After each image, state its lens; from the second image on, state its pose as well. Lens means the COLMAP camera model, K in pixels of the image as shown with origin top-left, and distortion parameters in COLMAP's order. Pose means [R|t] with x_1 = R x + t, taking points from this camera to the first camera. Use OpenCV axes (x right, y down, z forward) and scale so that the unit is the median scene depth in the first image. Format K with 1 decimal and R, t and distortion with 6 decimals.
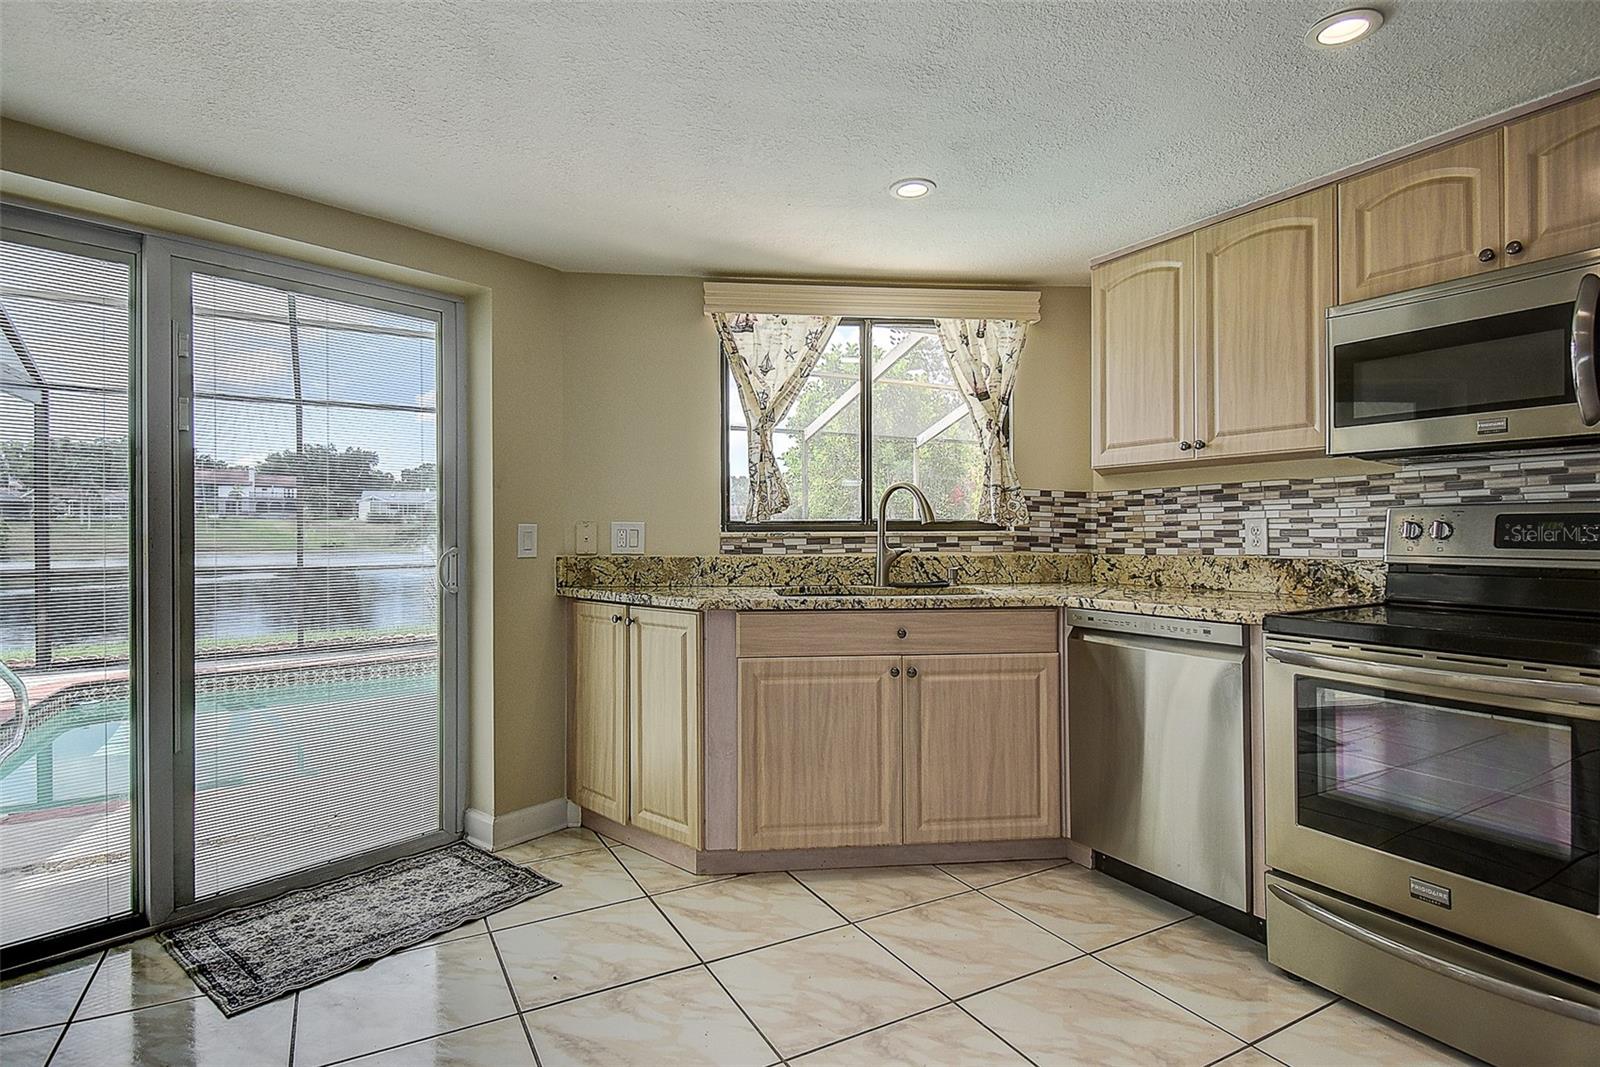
lens RADIAL K [[834.6, 0, 815.7], [0, 834.6, 533.6], [0, 0, 1]] dist [0.038528, -0.030449]
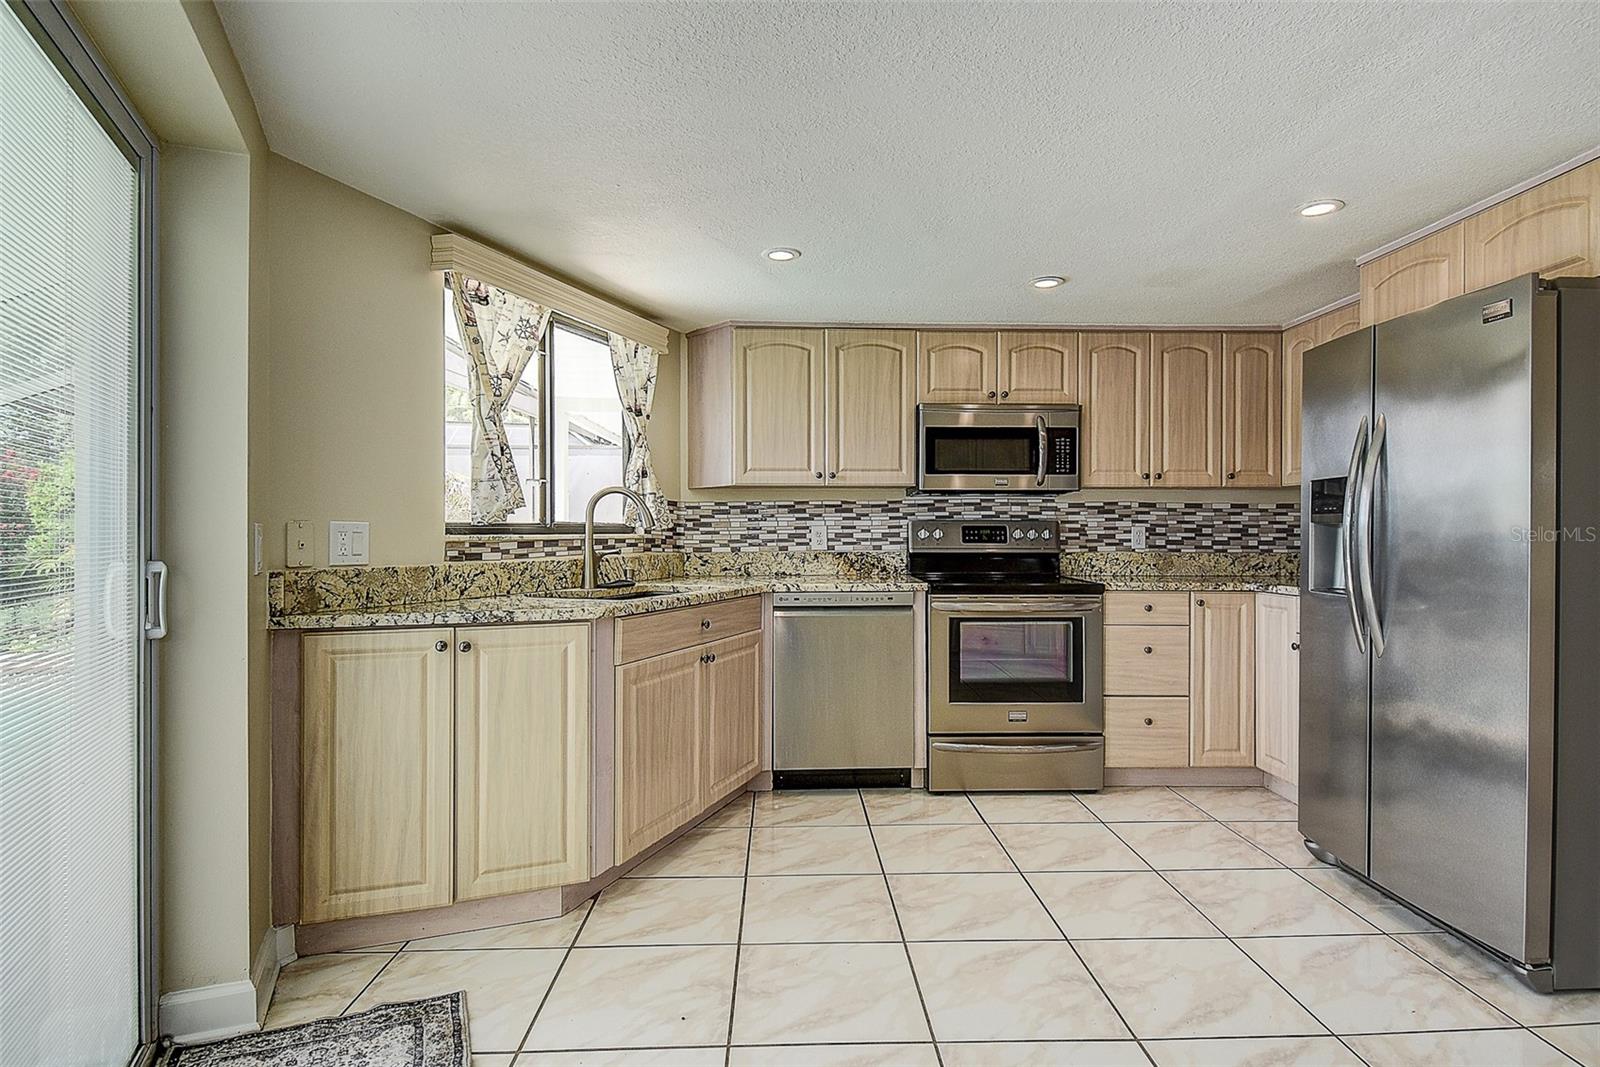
lens RADIAL K [[834.6, 0, 815.7], [0, 834.6, 533.6], [0, 0, 1]] dist [0.038528, -0.030449]
pose [[0.454473, 0.000732, 0.890760, -0.769817], [0.001342, 0.999998, -0.001507, -0.001697], [-0.890760, 0.001880, 0.454471, 0.324913]]
